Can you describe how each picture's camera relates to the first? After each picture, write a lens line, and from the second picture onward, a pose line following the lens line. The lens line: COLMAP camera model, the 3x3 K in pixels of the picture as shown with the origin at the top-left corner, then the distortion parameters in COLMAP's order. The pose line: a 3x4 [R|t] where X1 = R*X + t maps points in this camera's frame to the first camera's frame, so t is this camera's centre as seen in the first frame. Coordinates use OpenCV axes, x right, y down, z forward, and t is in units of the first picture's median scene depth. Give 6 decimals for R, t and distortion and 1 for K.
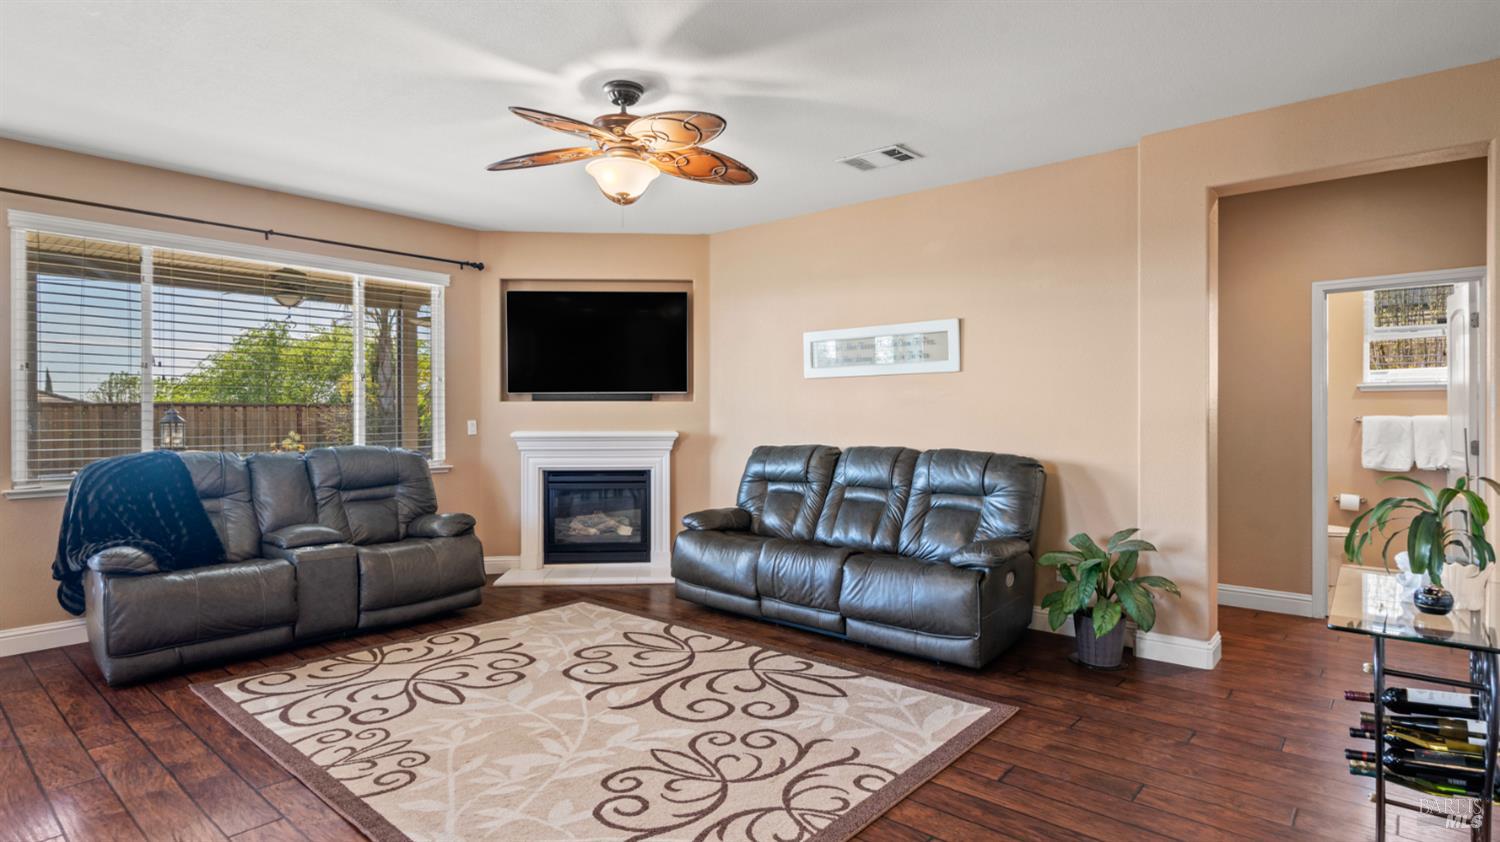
lens RADIAL K [[769.2, 0, 755.7], [0, 769.2, 418.4], [0, 0, 1]] dist [0.001844, 0.000269]
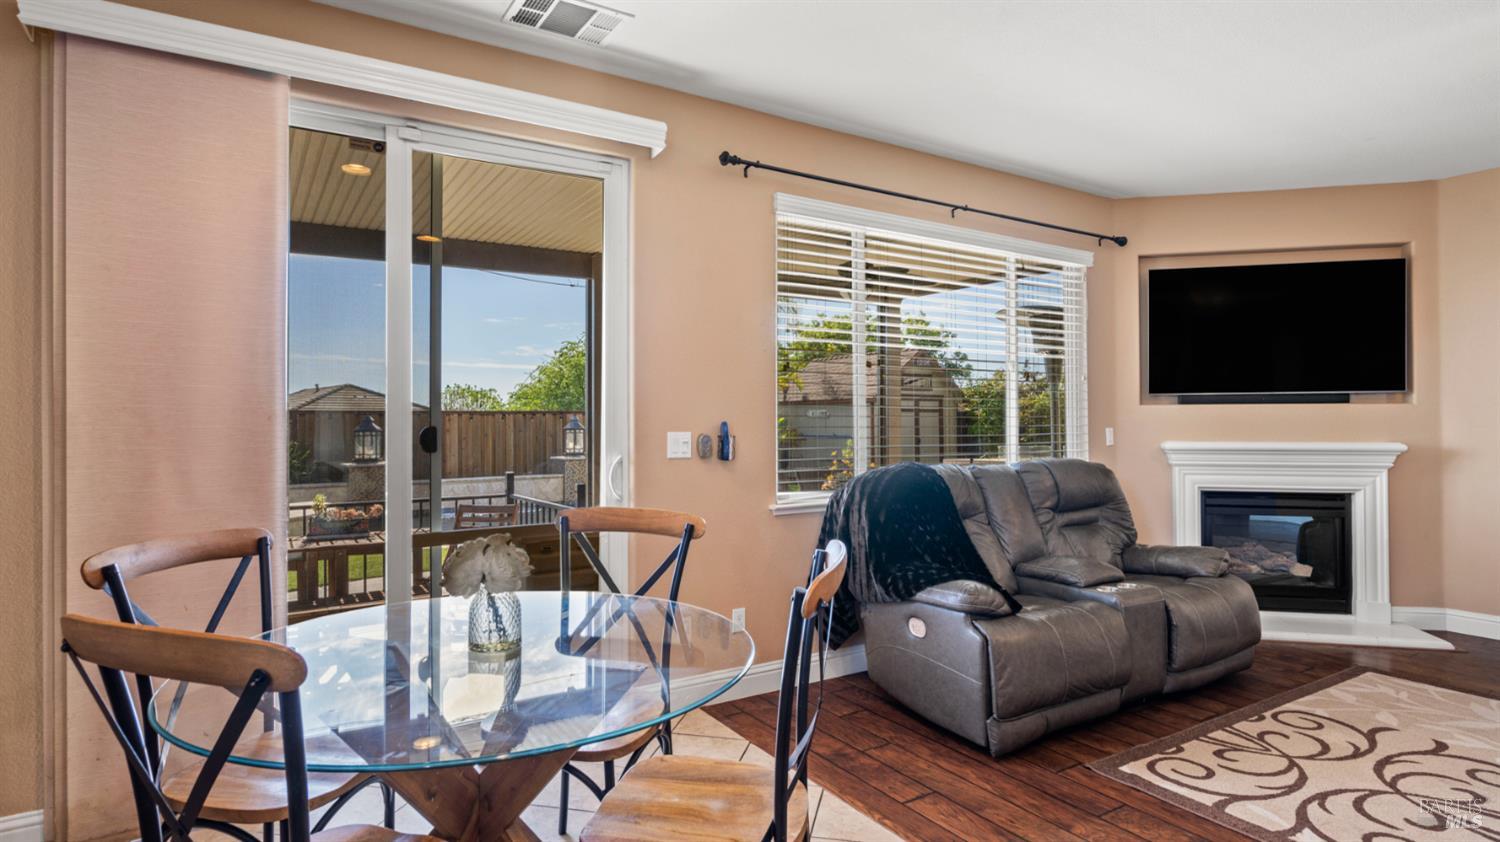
lens RADIAL K [[794.6, 0, 749.0], [0, 794.6, 414.0], [0, 0, 1]] dist [0.001769, 0.000342]
pose [[0.955338, -0.002899, -0.295502, -0.724764], [-0.001105, 0.999910, -0.013382, -0.000611], [0.295514, 0.013110, 0.955248, 0.104296]]
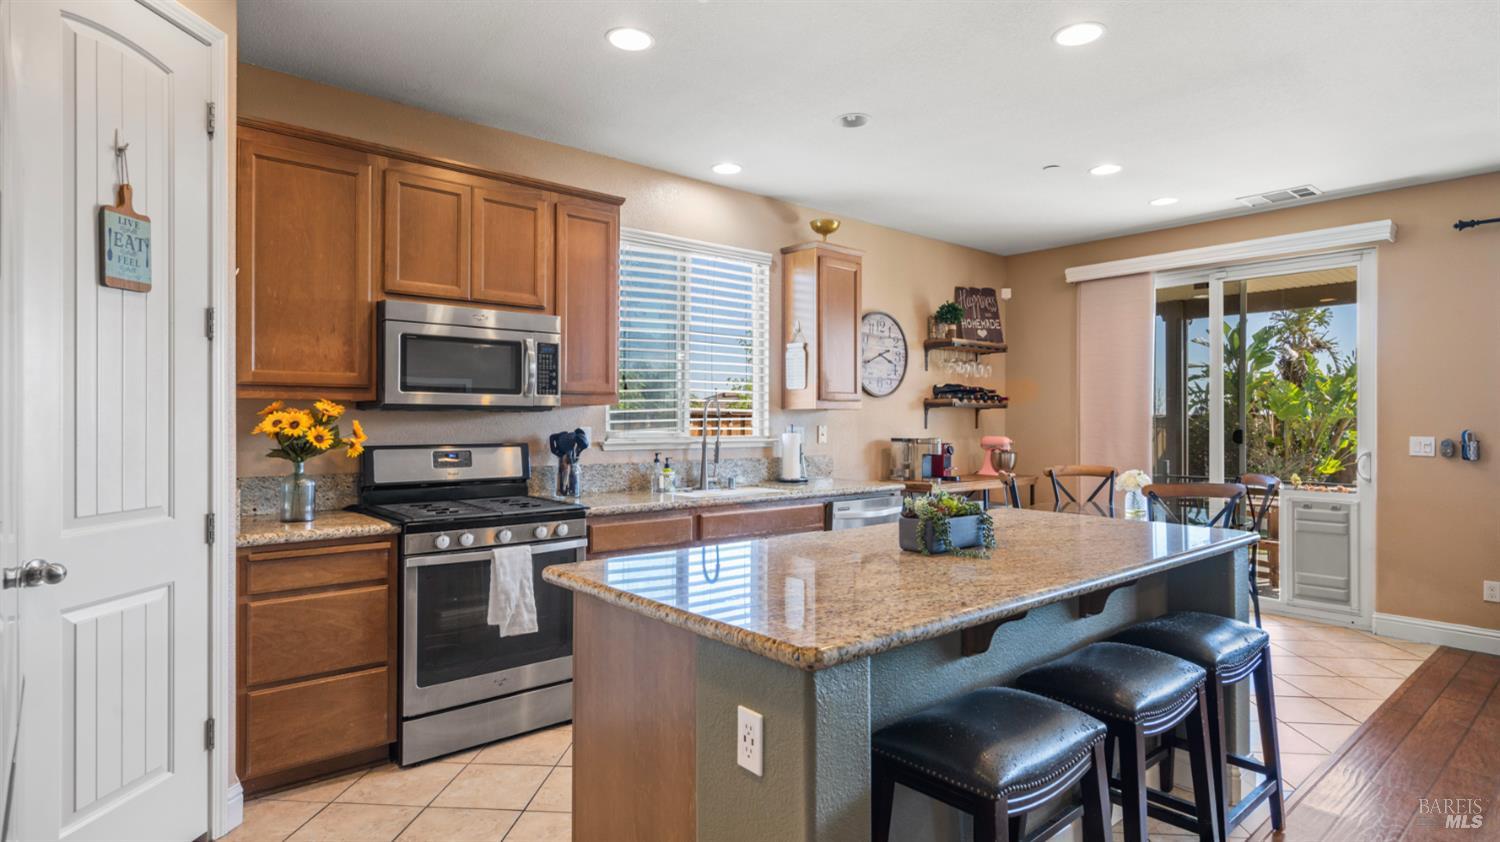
lens RADIAL K [[786.2, 0, 750.0], [0, 786.2, 416.1], [0, 0, 1]] dist [0.005319, 0.001468]
pose [[-0.149329, -0.000953, -0.988787, 0.243530], [-0.009811, 0.999952, 0.000517, -0.013682], [0.988739, 0.009778, -0.149332, 0.101171]]
